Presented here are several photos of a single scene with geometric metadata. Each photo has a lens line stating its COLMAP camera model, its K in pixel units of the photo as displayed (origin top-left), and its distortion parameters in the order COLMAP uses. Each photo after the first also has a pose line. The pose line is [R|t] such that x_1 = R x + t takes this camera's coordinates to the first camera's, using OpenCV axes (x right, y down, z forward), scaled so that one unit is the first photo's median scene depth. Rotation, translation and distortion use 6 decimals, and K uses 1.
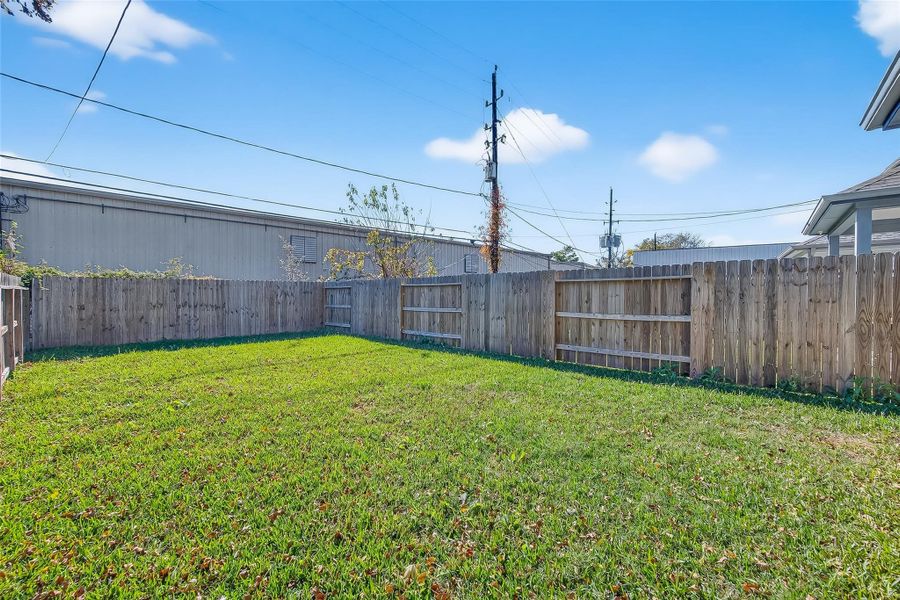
lens RADIAL K [[363.1, 0, 457.5], [0, 363.1, 295.2], [0, 0, 1]] dist [0.000824, 0.000155]
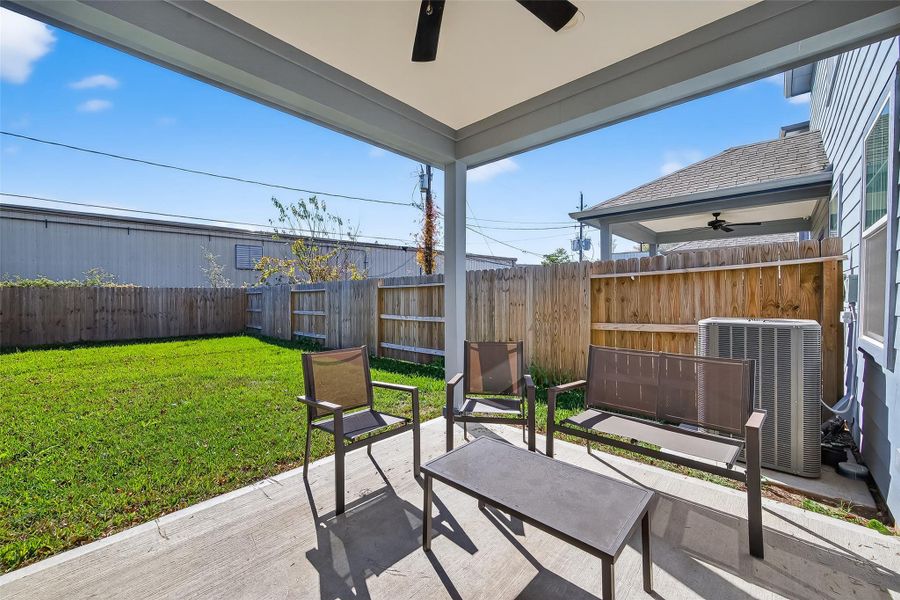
lens RADIAL K [[363.1, 0, 457.5], [0, 363.1, 295.2], [0, 0, 1]] dist [0.000824, 0.000155]
pose [[0.999652, -0.006678, -0.025537, 0.427866], [0.006467, 0.999944, -0.008332, -0.002714], [0.025592, 0.008164, 0.999639, -0.109731]]
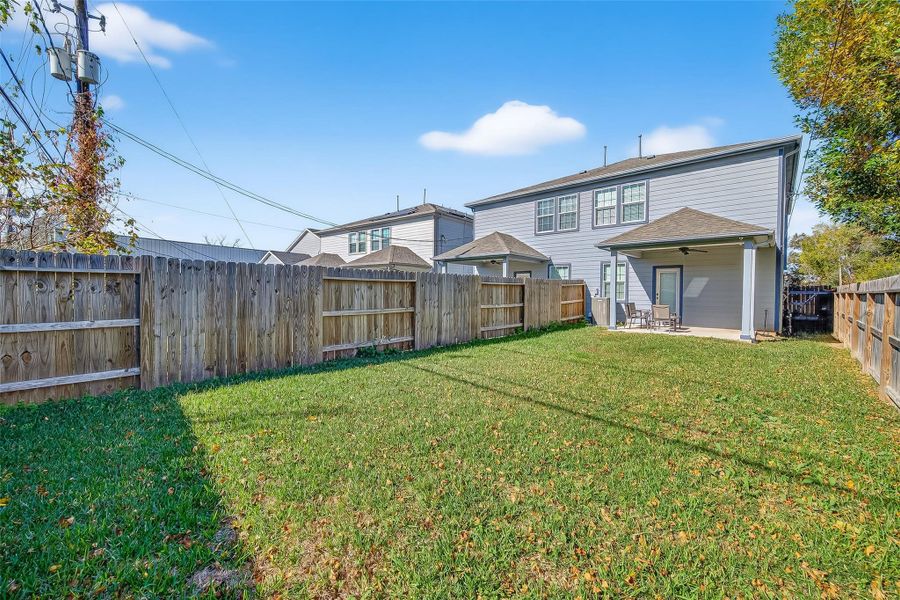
lens RADIAL K [[373.2, 0, 450.0], [0, 373.2, 300.0], [0, 0, 1]] dist [0.000036, 0.000011]
pose [[0.011091, -0.017960, 0.999777, -0.866778], [0.000345, 0.999839, 0.017957, 0.000634], [-0.999938, 0.000146, 0.011095, 0.823550]]
